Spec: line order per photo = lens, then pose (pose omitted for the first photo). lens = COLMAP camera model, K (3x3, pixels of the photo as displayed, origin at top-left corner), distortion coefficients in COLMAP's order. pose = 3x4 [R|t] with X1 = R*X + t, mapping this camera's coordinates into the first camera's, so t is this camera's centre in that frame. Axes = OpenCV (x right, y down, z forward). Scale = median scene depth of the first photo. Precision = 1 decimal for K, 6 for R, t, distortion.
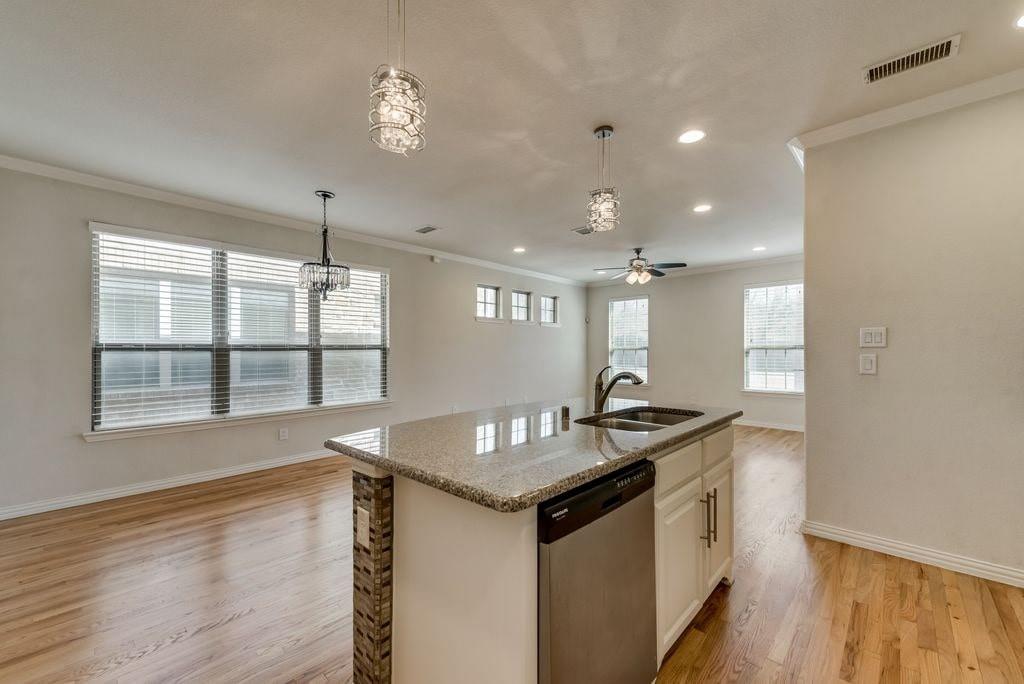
lens RADIAL K [[410.3, 0, 518.7], [0, 410.3, 349.2], [0, 0, 1]] dist [0.013644, -0.003249]
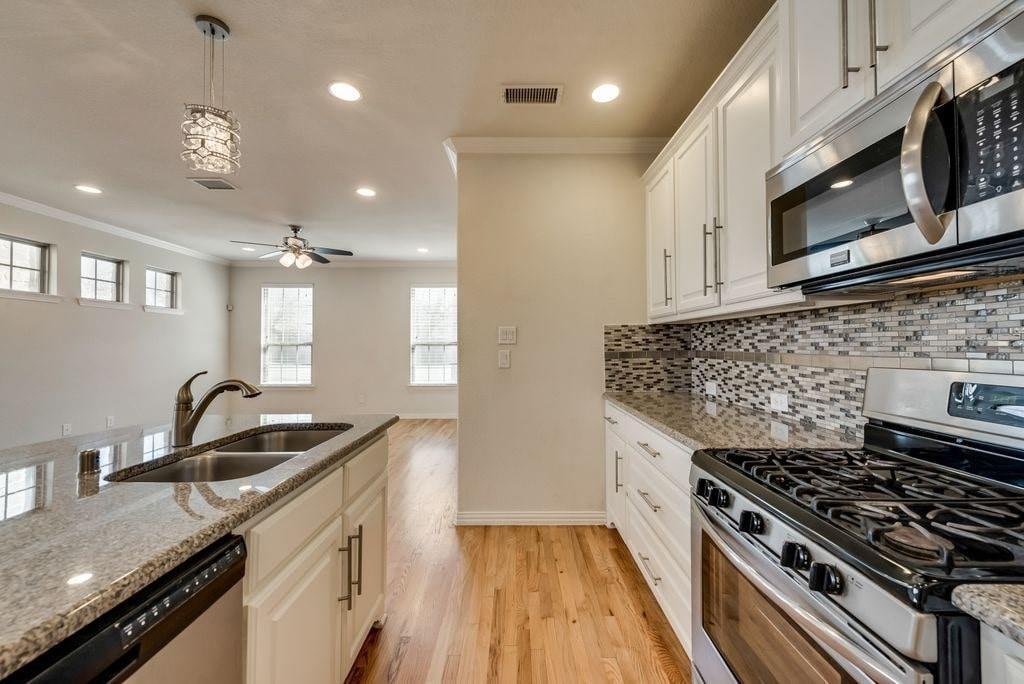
lens RADIAL K [[410.3, 0, 518.7], [0, 410.3, 349.2], [0, 0, 1]] dist [0.013644, -0.003249]
pose [[0.730978, -0.003913, 0.682389, 0.107155], [-0.002731, 0.999959, 0.008660, -0.000188], [-0.682395, -0.008194, 0.730938, 0.149918]]
